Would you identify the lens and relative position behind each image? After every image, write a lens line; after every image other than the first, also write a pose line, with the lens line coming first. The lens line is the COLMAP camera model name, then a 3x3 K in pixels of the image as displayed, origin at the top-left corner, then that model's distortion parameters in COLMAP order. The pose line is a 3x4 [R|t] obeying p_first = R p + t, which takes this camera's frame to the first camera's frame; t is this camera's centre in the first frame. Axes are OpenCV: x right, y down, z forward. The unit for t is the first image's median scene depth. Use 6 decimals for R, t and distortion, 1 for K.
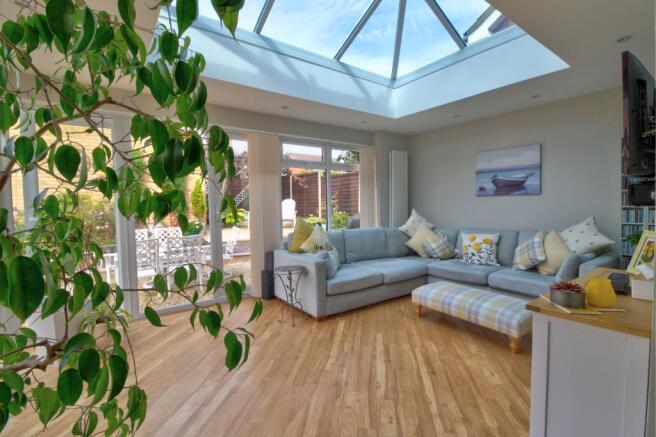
lens RADIAL K [[303.7, 0, 327.7], [0, 303.7, 215.1], [0, 0, 1]] dist [0.000493, -0.012887]
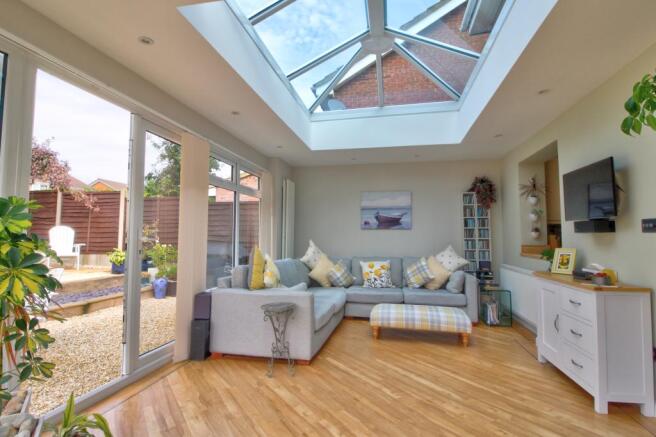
lens RADIAL K [[333.9, 0, 328.0], [0, 333.9, 214.5], [0, 0, 1]] dist [-0.002718, -0.001733]
pose [[0.739113, 0.066599, 0.670281, -0.507036], [0.009598, 0.993958, -0.109342, 0.021406], [-0.673513, 0.087249, 0.734008, 0.171470]]
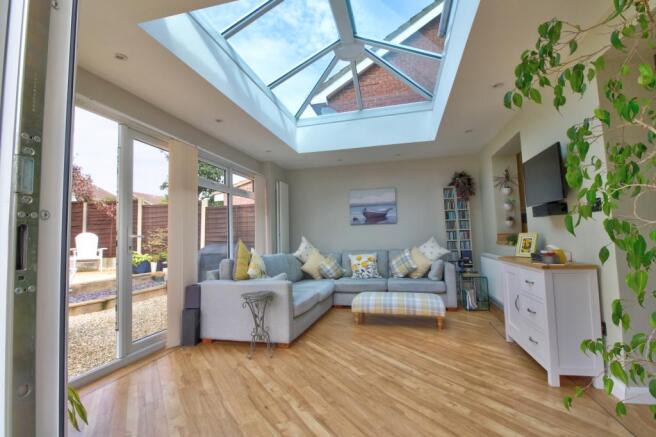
lens RADIAL K [[309.5, 0, 326.4], [0, 309.5, 215.0], [0, 0, 1]] dist [-0.002465, -0.000242]
pose [[0.767949, 0.043478, 0.639034, -0.440238], [0.040850, 0.992338, -0.116608, 0.044364], [-0.639207, 0.115654, 0.760288, 0.111052]]
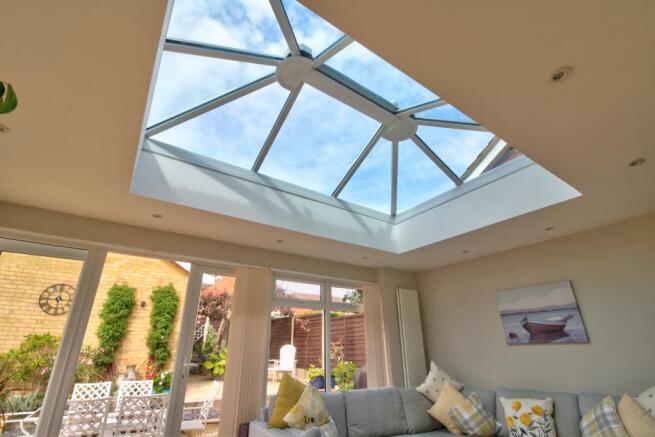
lens RADIAL K [[303.2, 0, 327.2], [0, 303.2, 215.1], [0, 0, 1]] dist [0.000493, -0.012887]
pose [[0.999517, -0.002248, -0.030989, 0.034039], [-0.011598, 0.898297, -0.439236, -0.014634], [0.028825, 0.439384, 0.897837, 0.115070]]
